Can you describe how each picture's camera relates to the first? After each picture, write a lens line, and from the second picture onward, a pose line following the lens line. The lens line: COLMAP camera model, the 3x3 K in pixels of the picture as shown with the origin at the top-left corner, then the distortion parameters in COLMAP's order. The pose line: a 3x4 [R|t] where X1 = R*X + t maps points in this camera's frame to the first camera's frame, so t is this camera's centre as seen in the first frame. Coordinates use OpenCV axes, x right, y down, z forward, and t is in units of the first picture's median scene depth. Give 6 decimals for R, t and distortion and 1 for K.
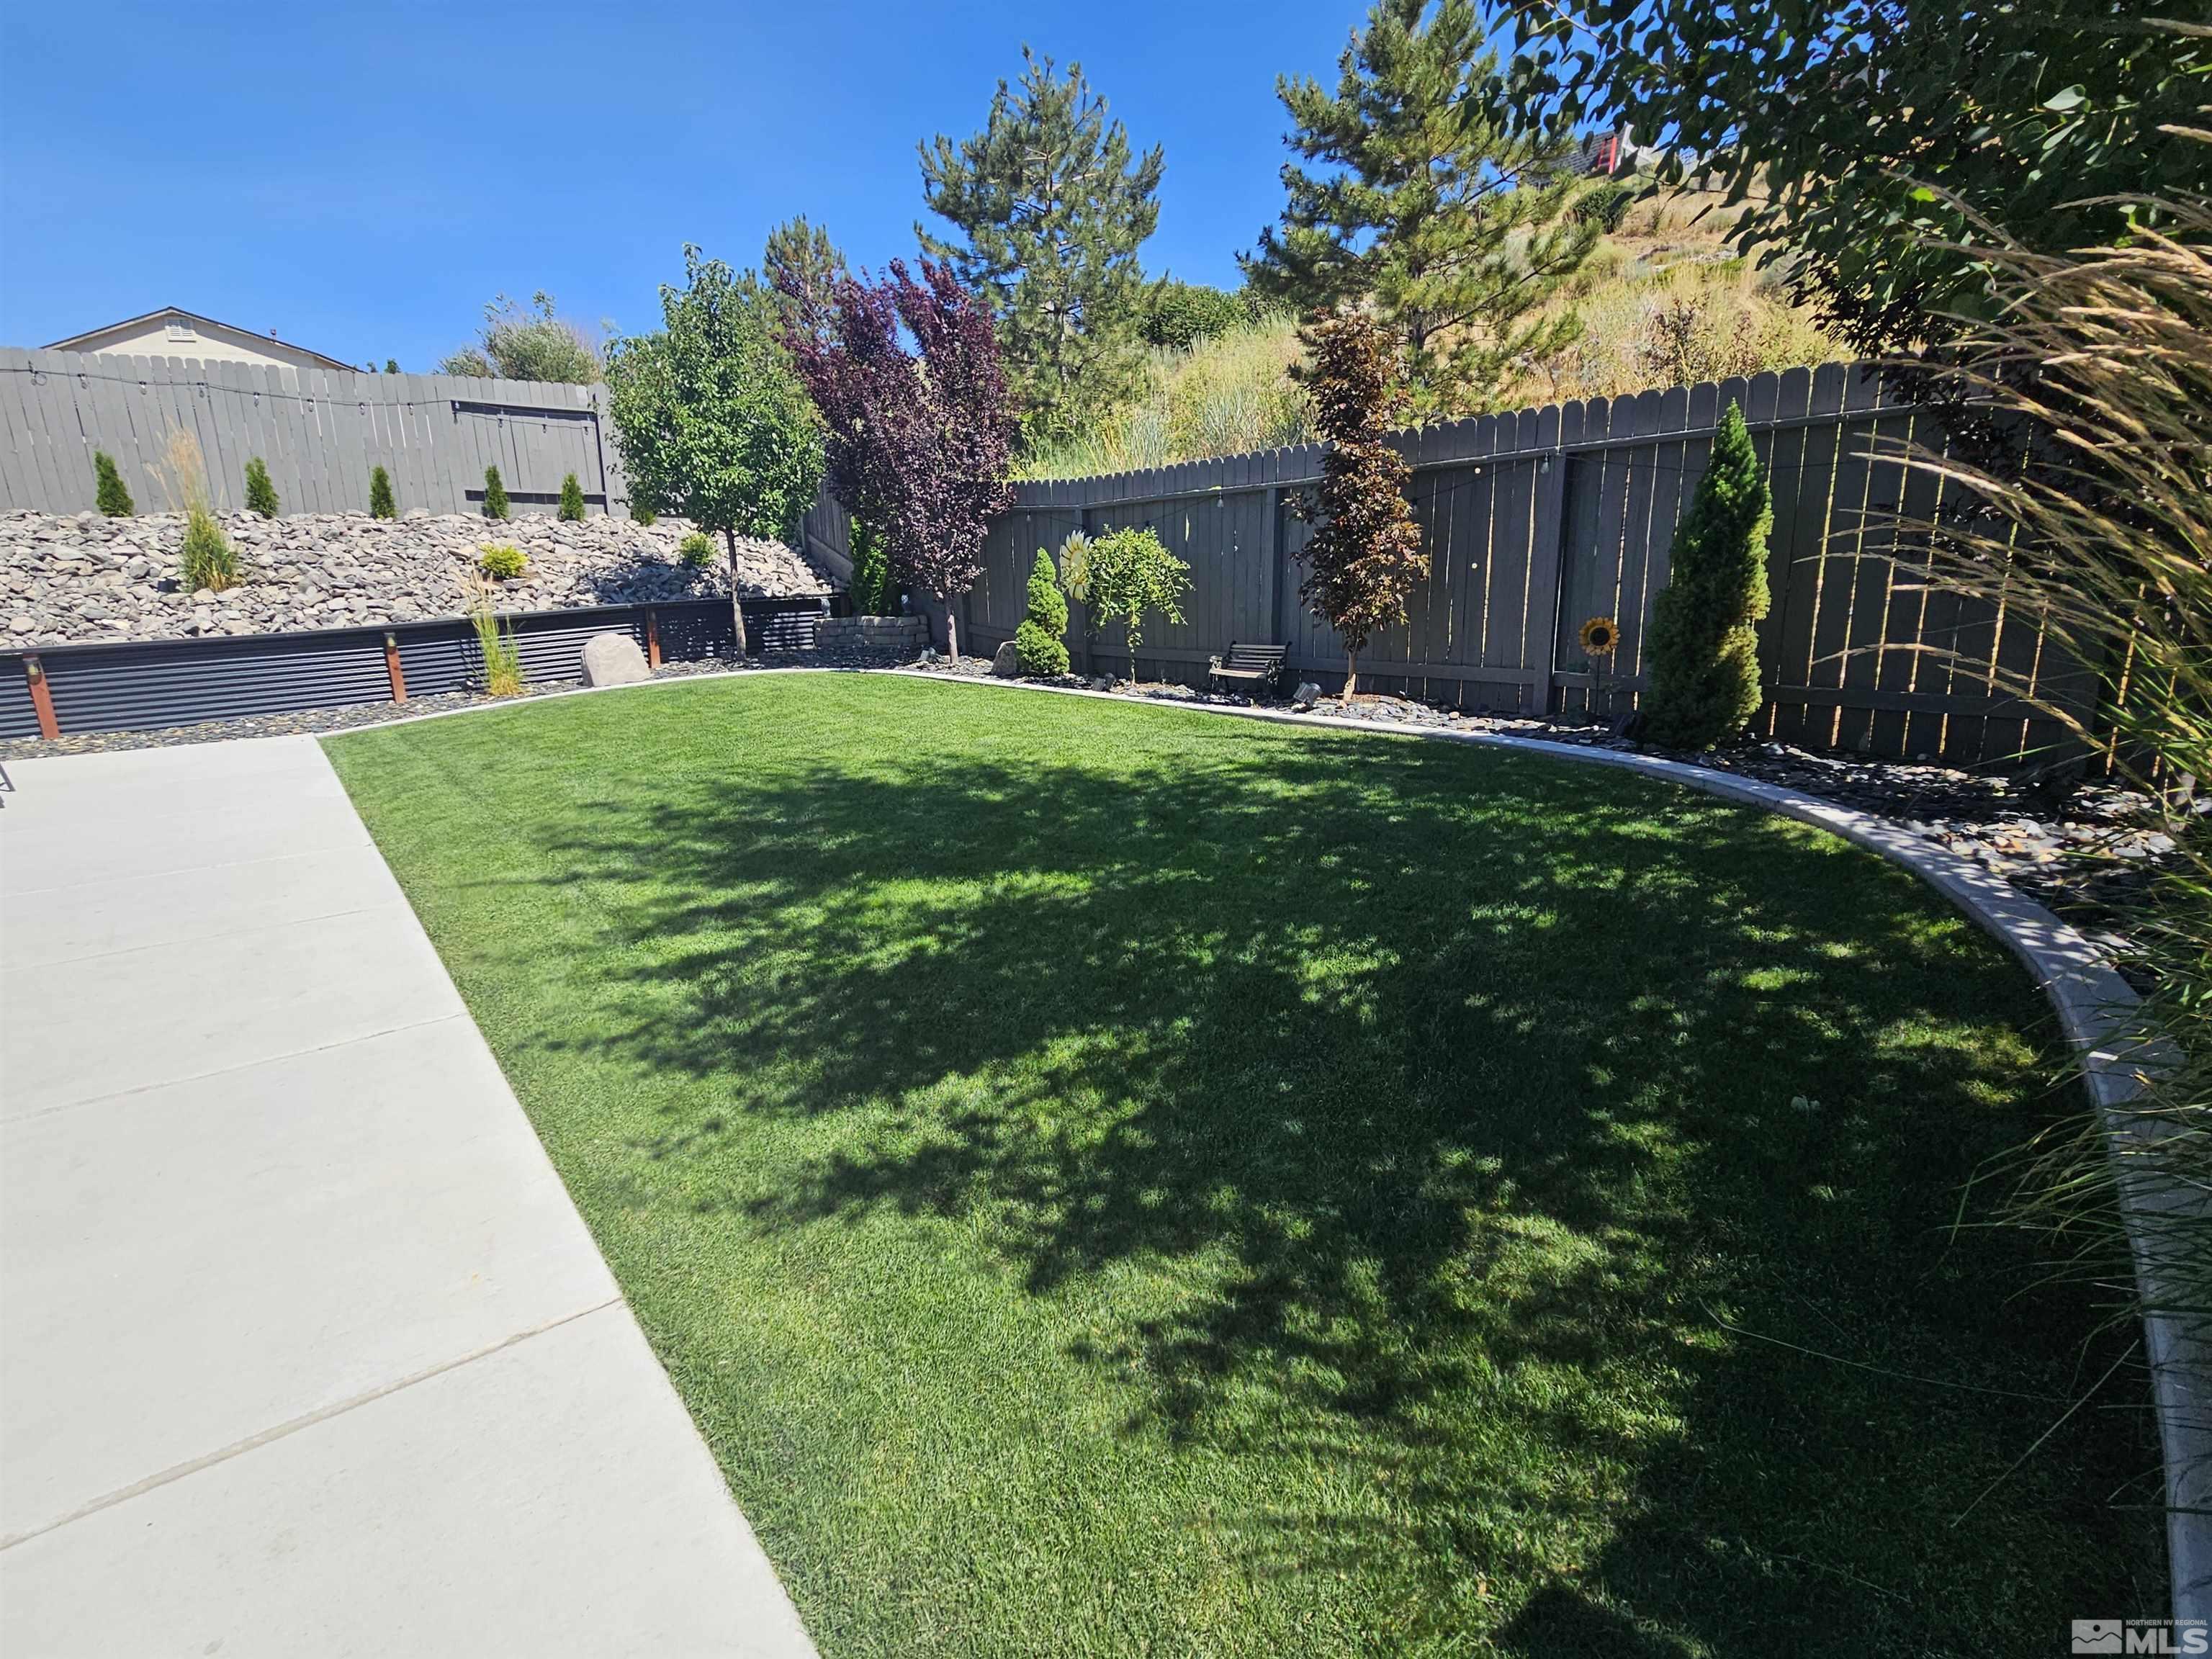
lens RADIAL K [[1032.2, 0, 1105.7], [0, 1032.2, 815.8], [0, 0, 1]] dist [-0.002188, 0.001394]
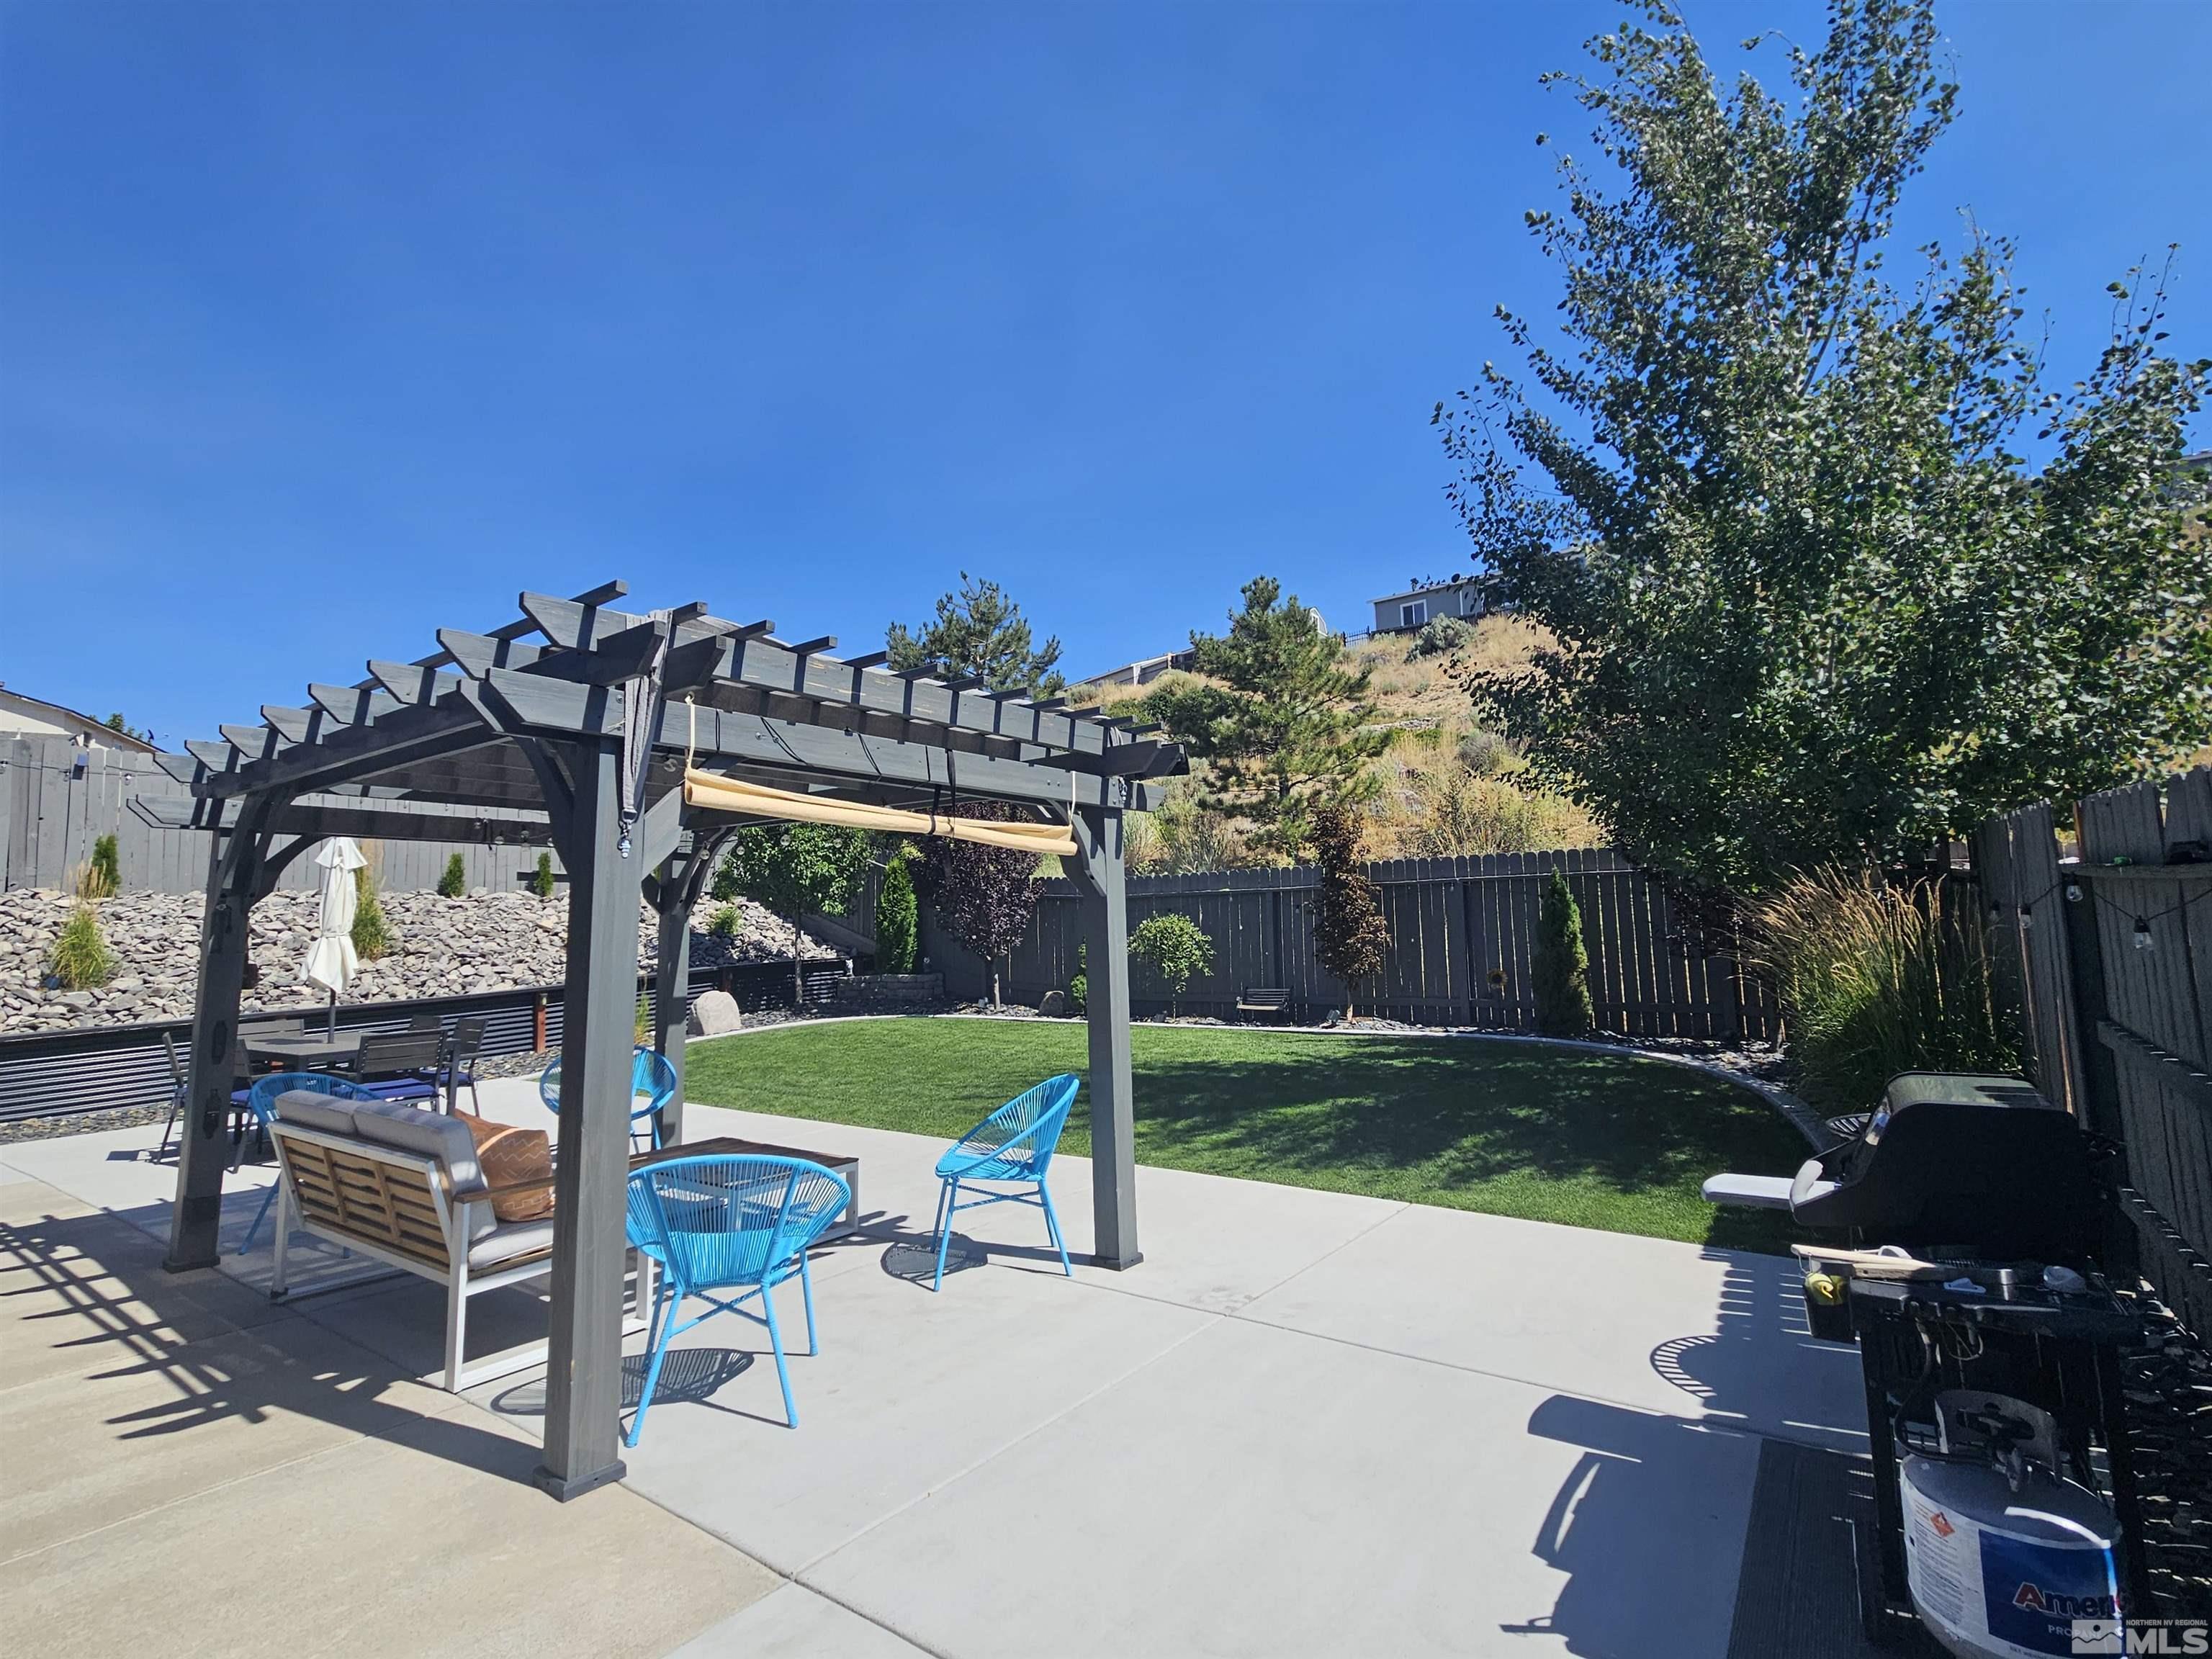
lens RADIAL K [[1032.2, 0, 1101.3], [0, 1032.2, 831.0], [0, 0, 1]] dist [-0.002188, 0.001394]
pose [[0.964610, 0.021833, 0.262777, -0.401218], [0.063254, 0.948307, -0.310987, 0.060446], [-0.255983, 0.316603, 0.913365, -0.337639]]
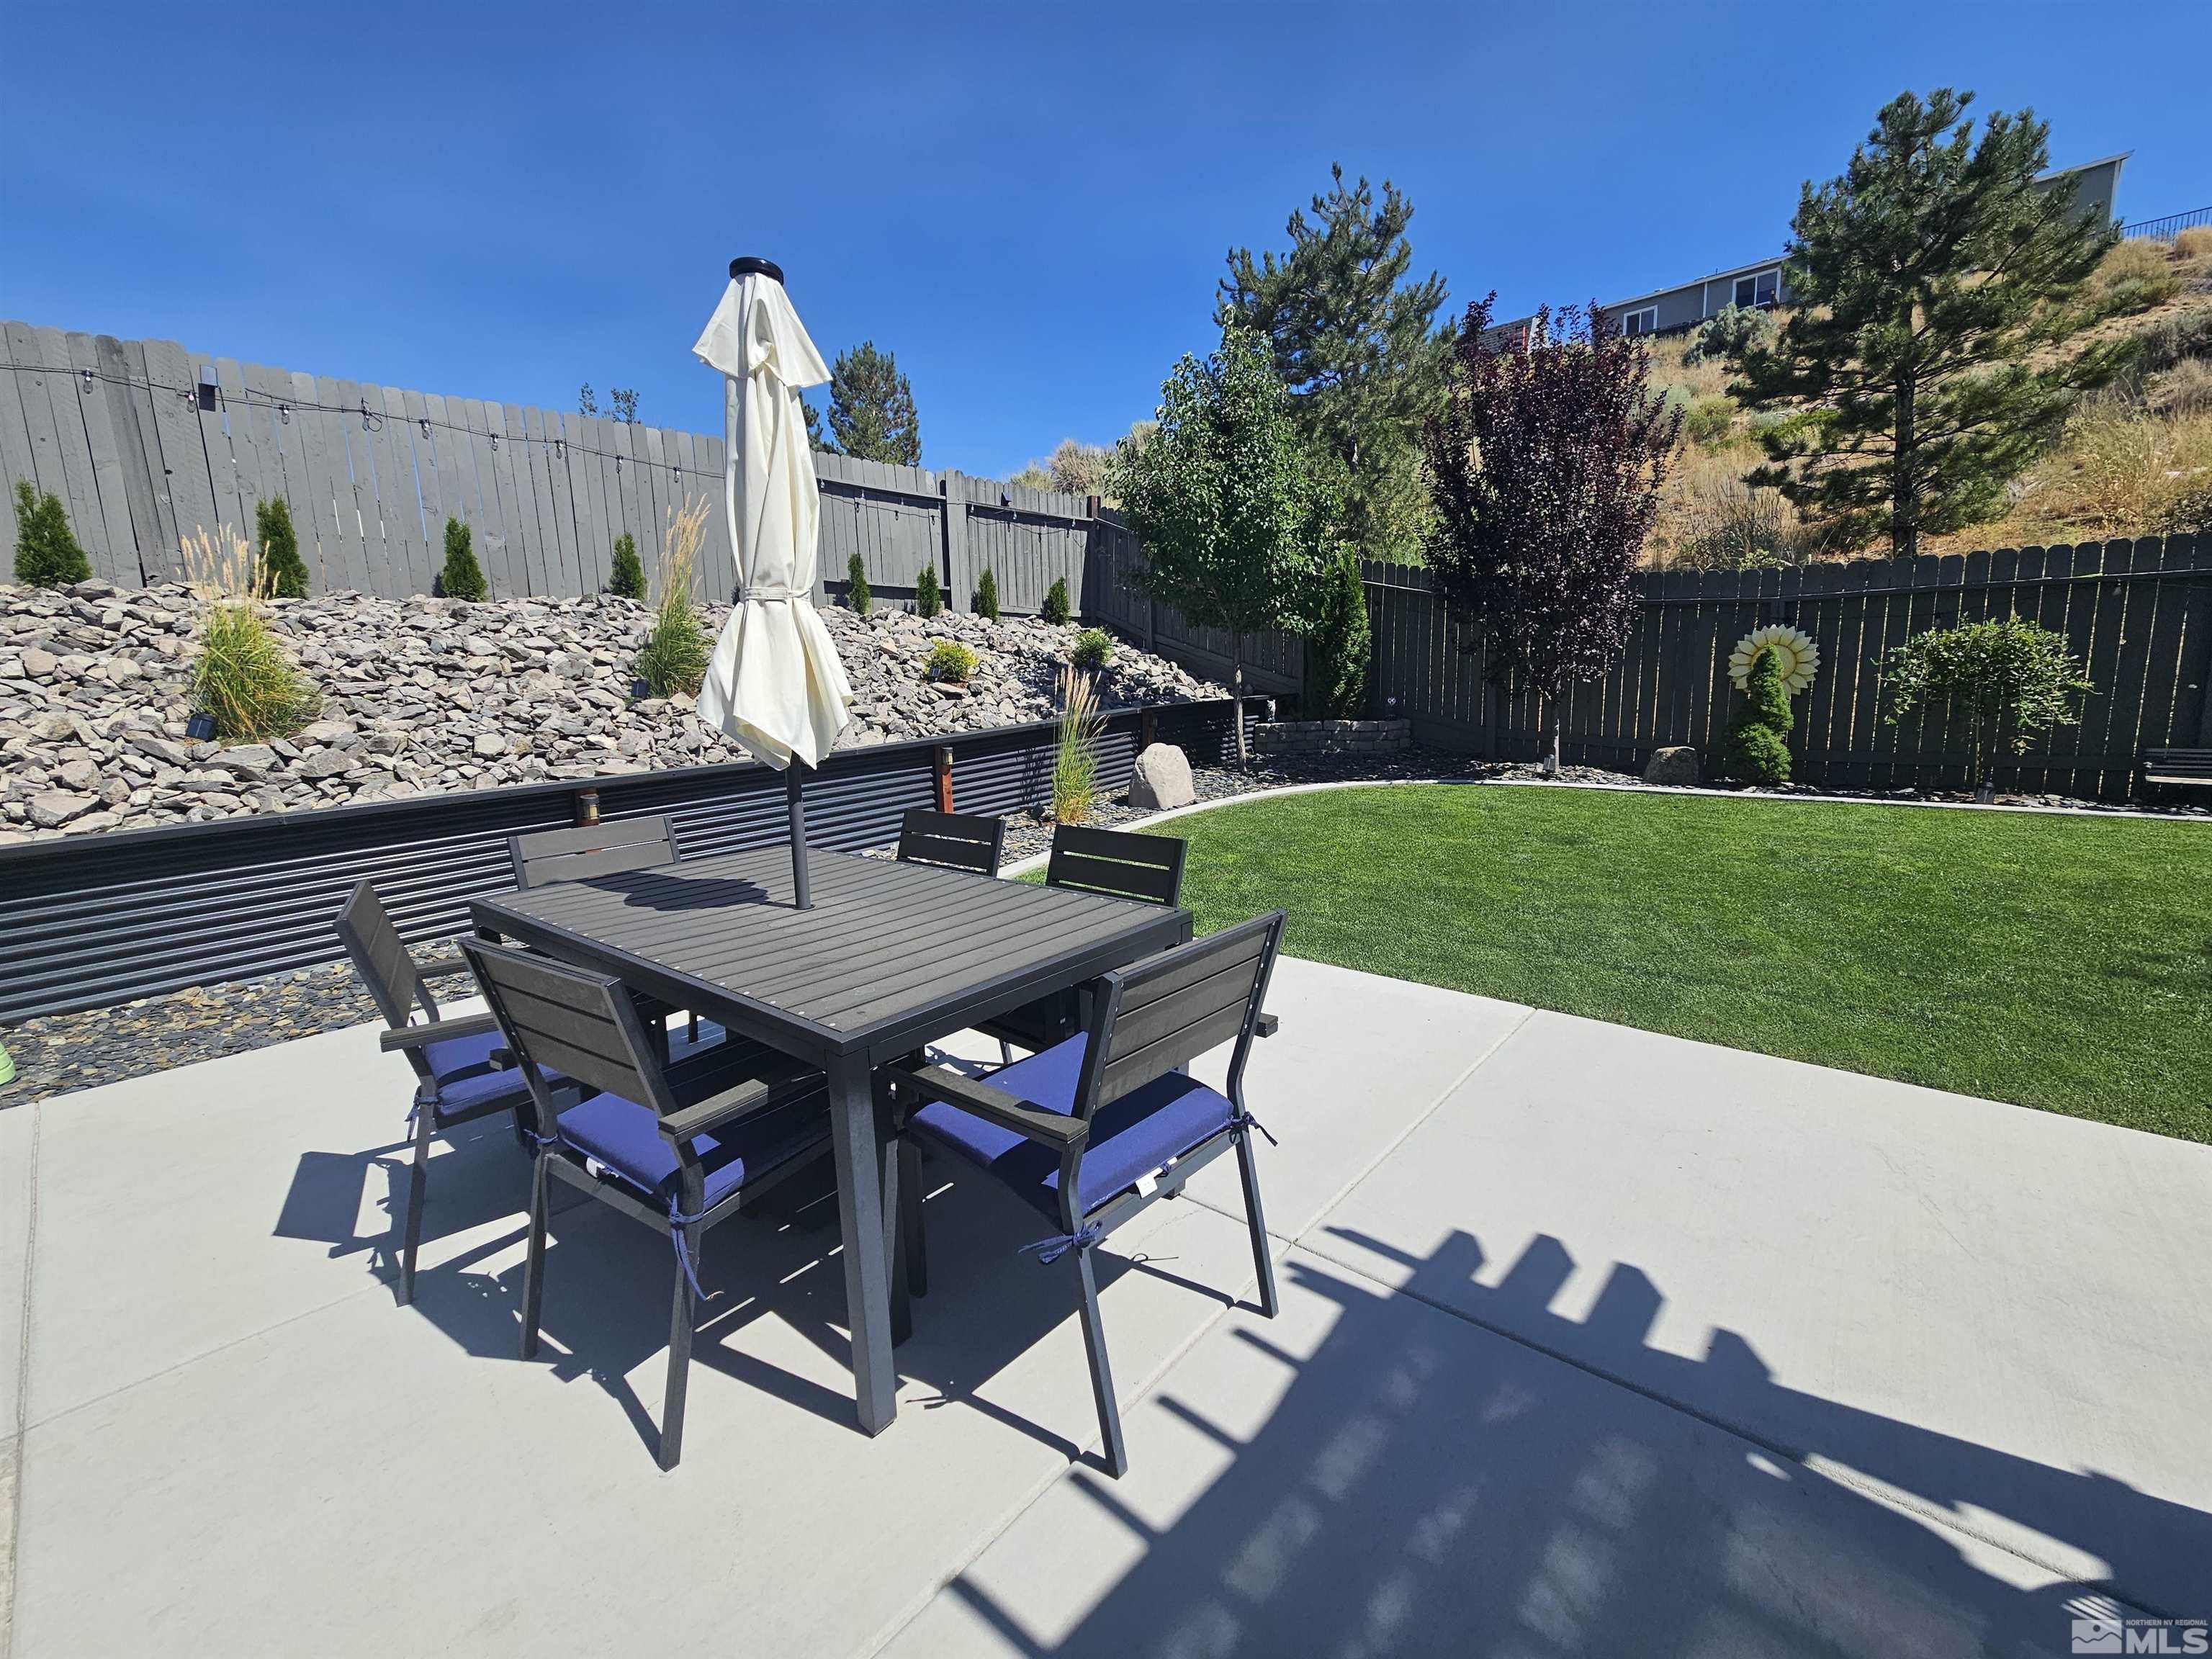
lens RADIAL K [[903.3, 0, 1109.4], [0, 903.3, 826.8], [0, 0, 1]] dist [-0.001062, 0.000011]
pose [[0.984481, -0.031324, 0.172674, -0.718096], [0.043934, 0.996600, -0.069698, -0.066904], [-0.169904, 0.076202, 0.982510, 0.324675]]
